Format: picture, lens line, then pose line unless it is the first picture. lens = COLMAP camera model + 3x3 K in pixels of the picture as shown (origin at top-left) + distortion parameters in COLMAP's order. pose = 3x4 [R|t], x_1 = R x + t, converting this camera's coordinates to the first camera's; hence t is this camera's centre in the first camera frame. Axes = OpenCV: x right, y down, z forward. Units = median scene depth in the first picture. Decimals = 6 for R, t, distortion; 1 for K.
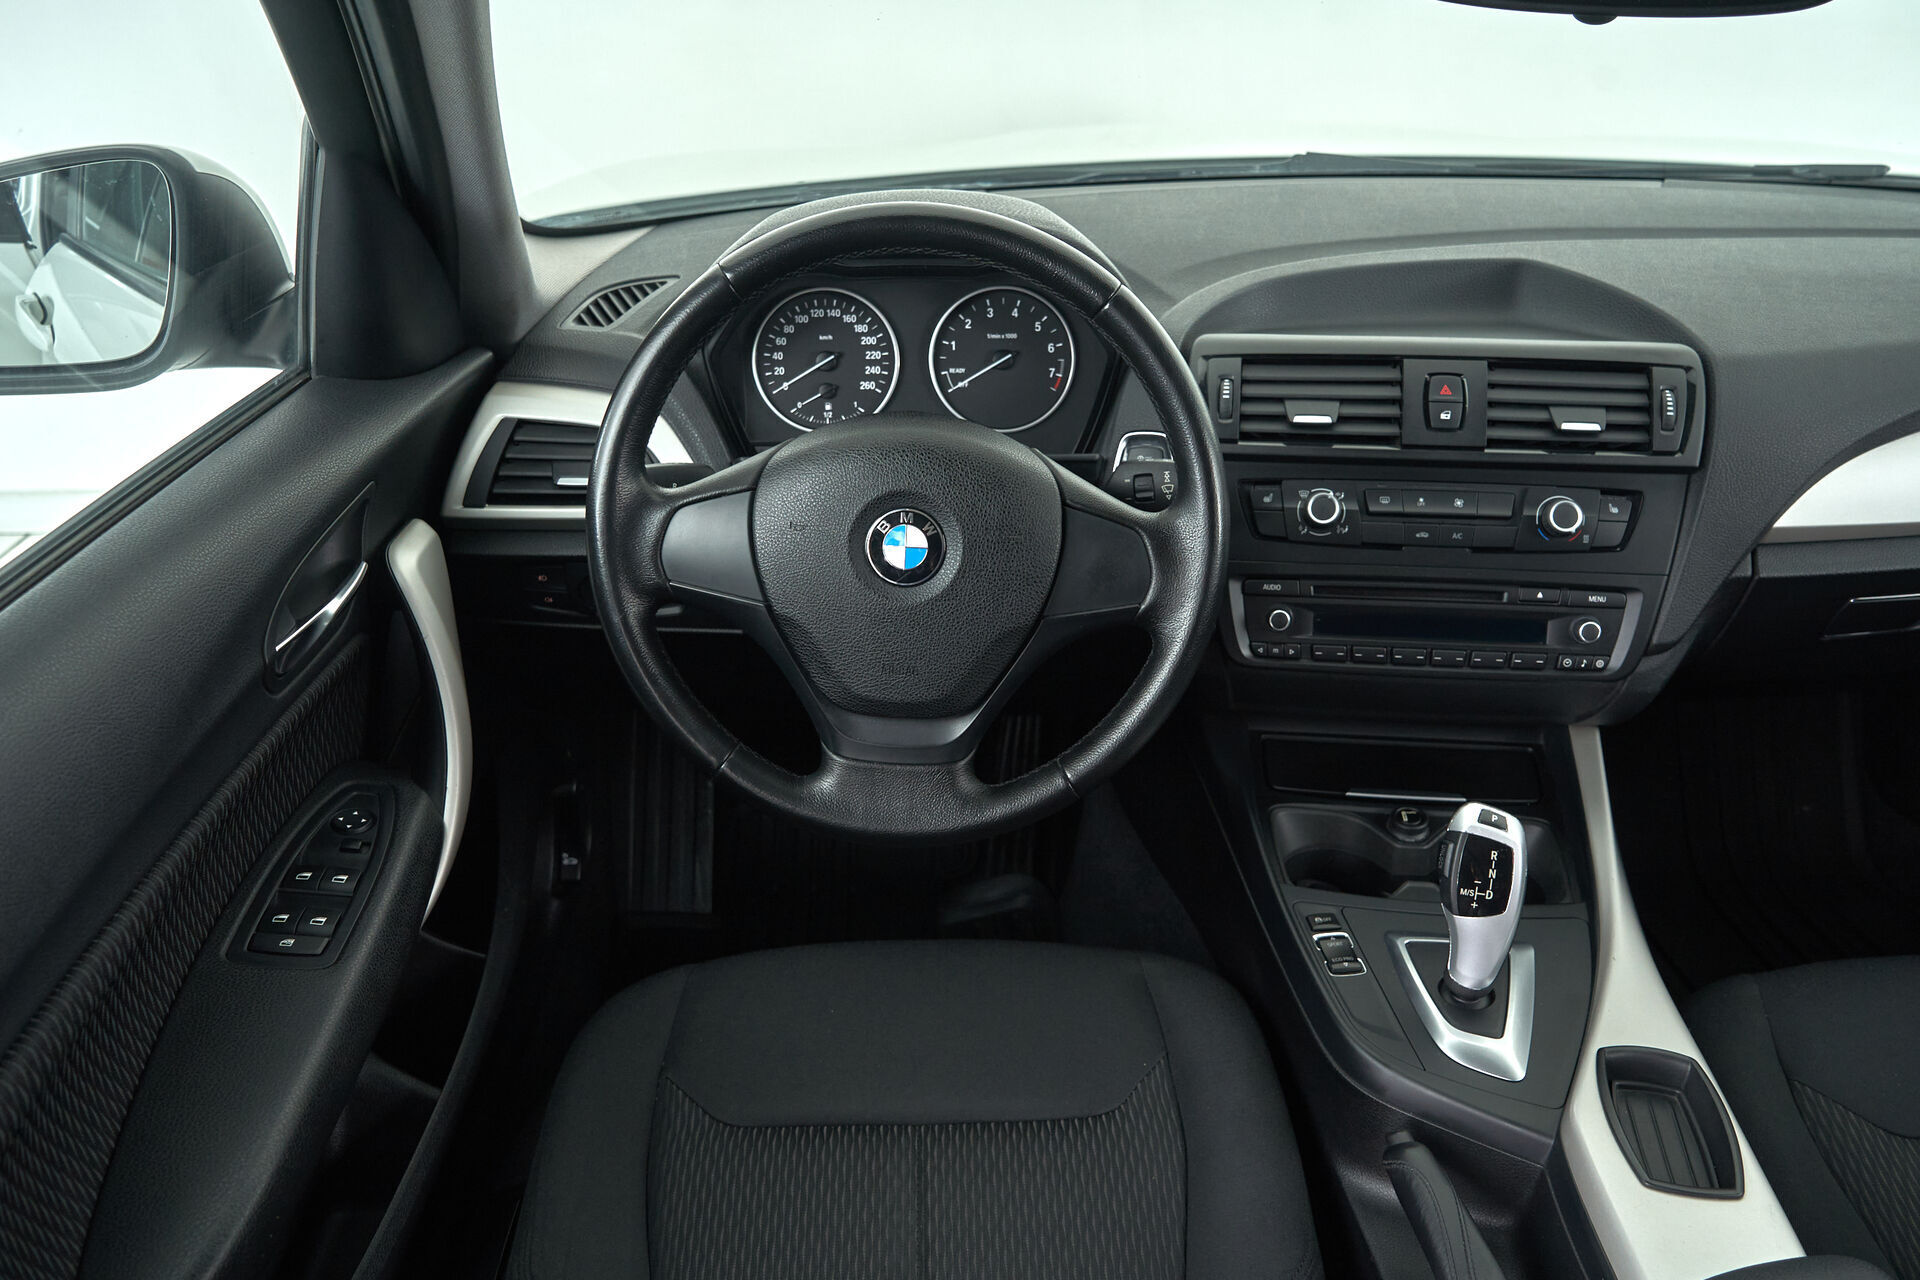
lens RADIAL K [[1575.5, 0, 960.0], [0, 1575.5, 640.0], [0, 0, 1]] dist [0.006627, 0.001040]
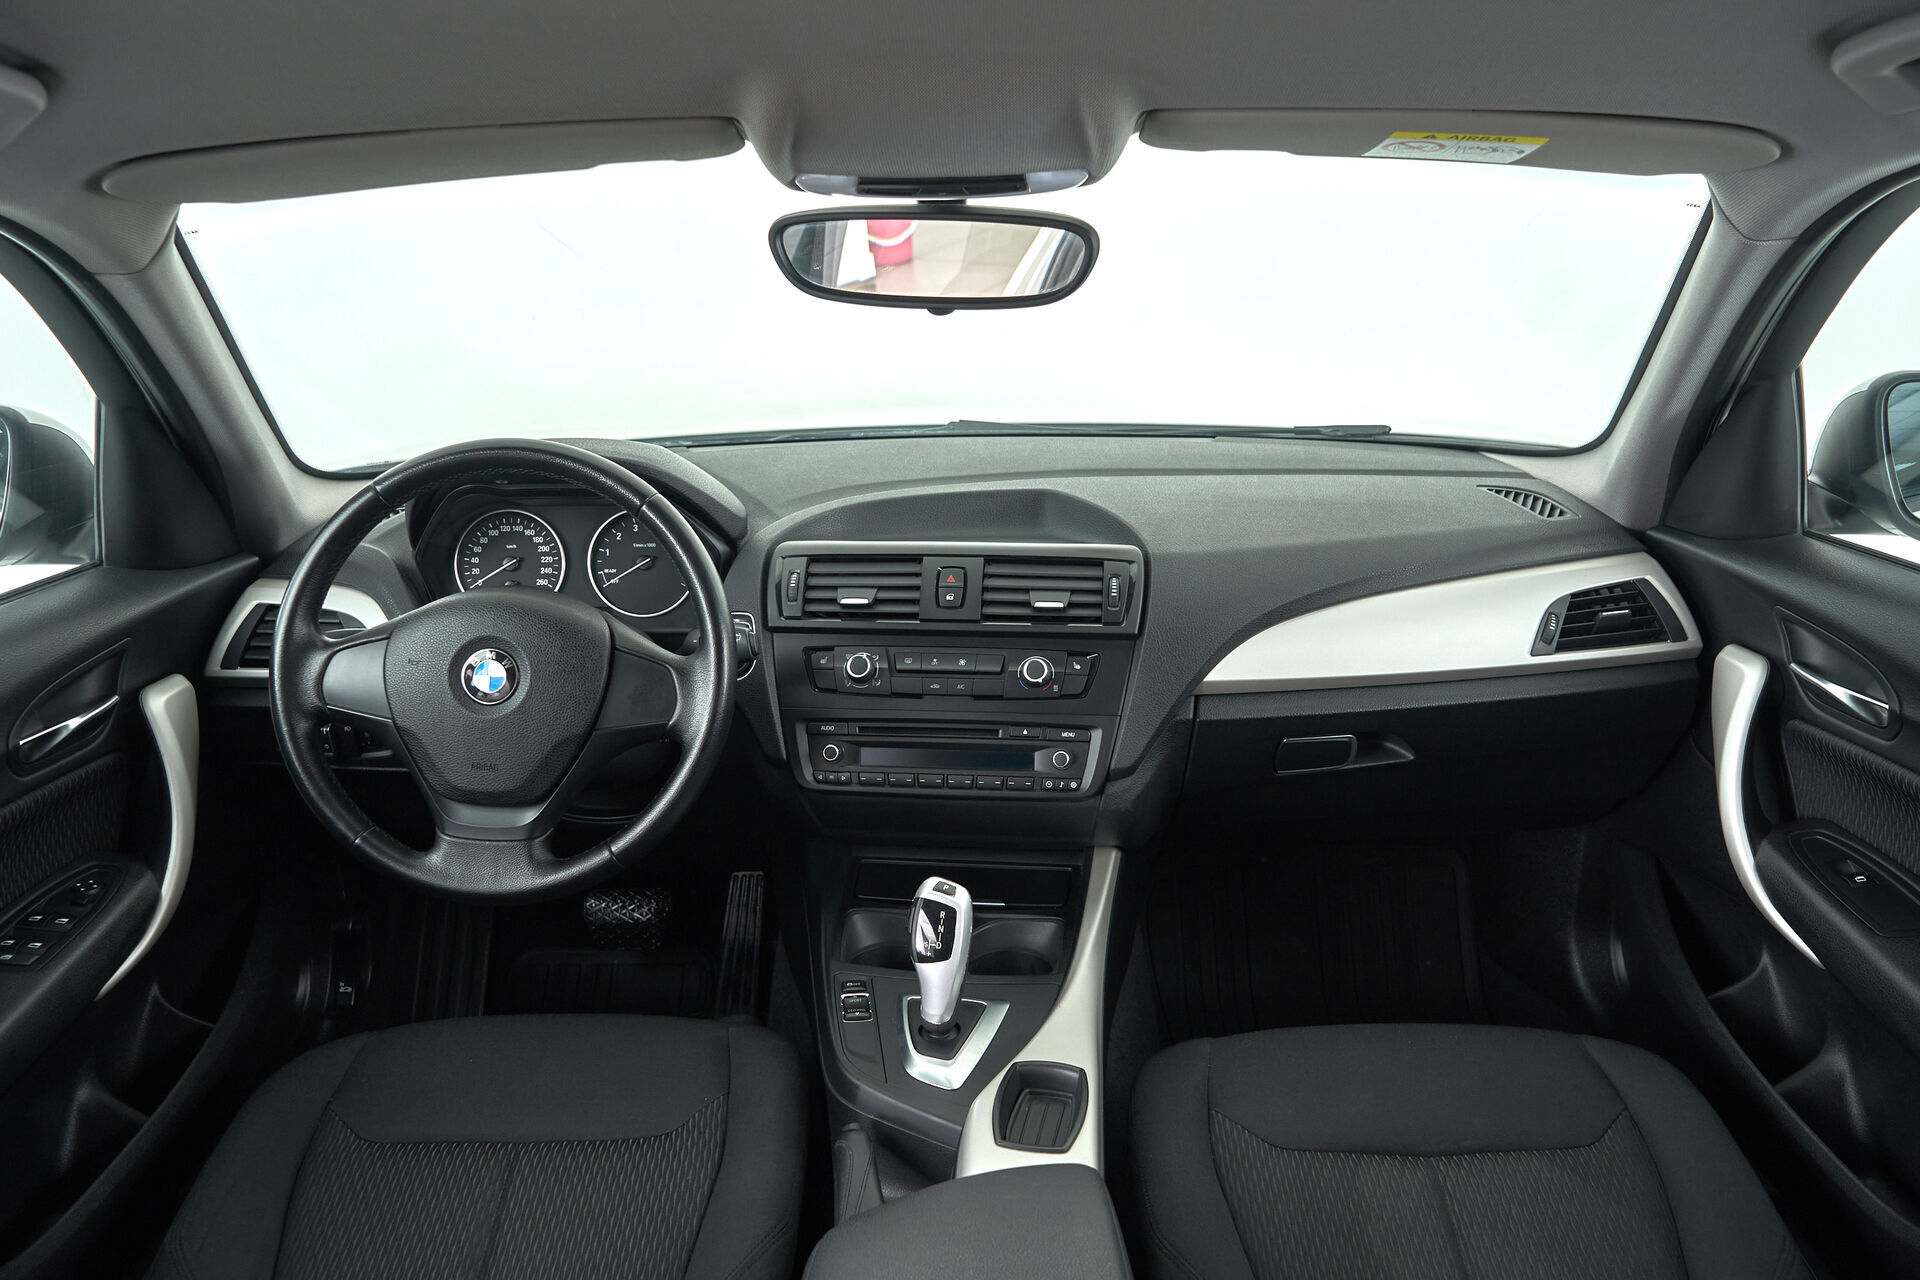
lens RADIAL K [[1575.5, 0, 960.0], [0, 1575.5, 640.0], [0, 0, 1]] dist [0.006627, 0.001040]
pose [[0.999692, -0.002085, -0.024741, 0.344175], [-0.002512, 0.982856, -0.184357, 0.136797], [0.024701, 0.184362, 0.982548, -0.297461]]
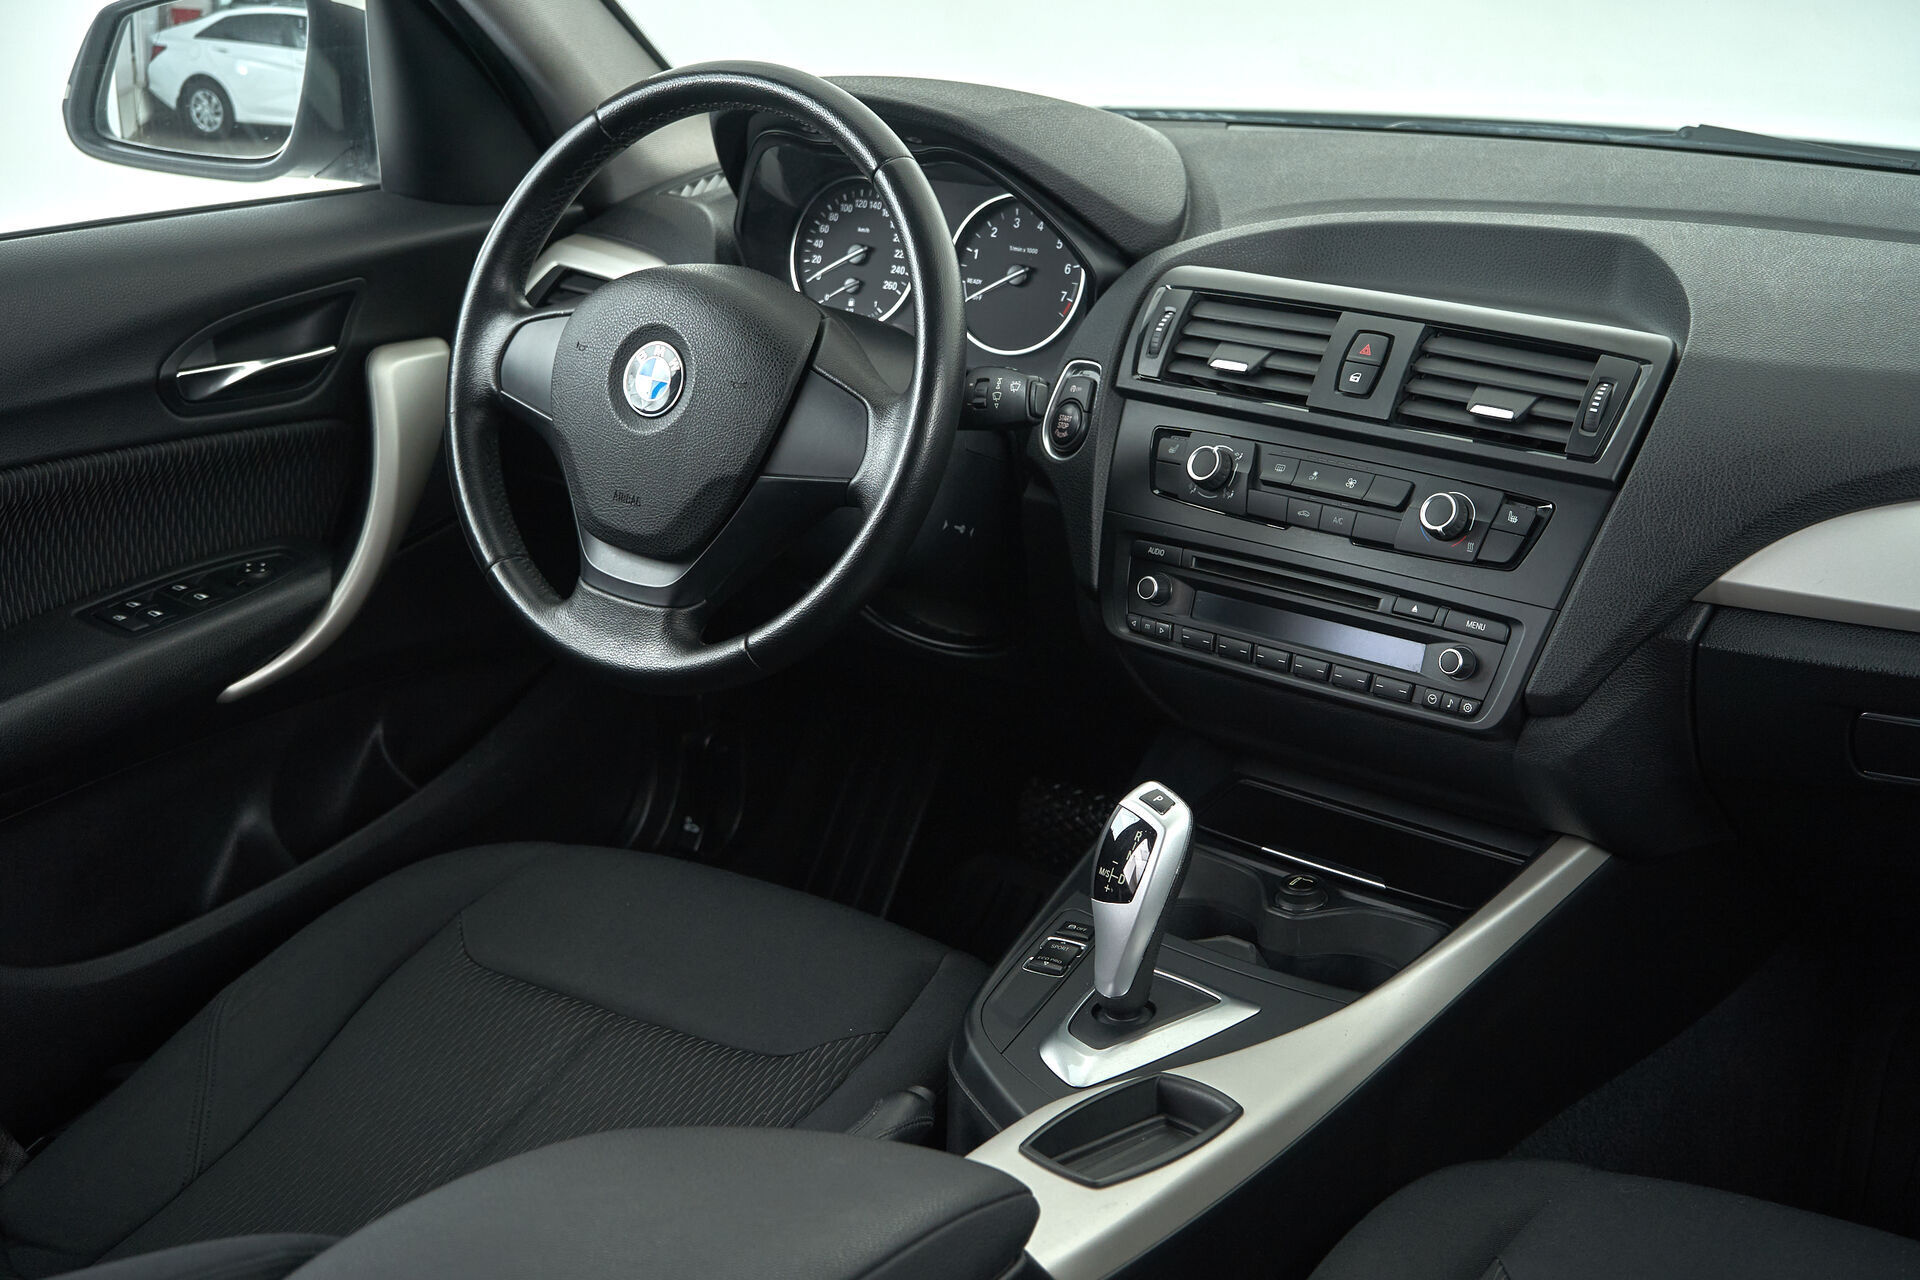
lens RADIAL K [[2766.2, 0, 960.0], [0, 2766.2, 640.0], [0, 0, 1]] dist [-0.007200, 0.030951]
pose [[0.814754, 0.185734, -0.549253, 0.954664], [-0.264624, 0.962006, -0.067229, 0.143394], [0.515898, 0.200120, 0.832947, -0.298360]]
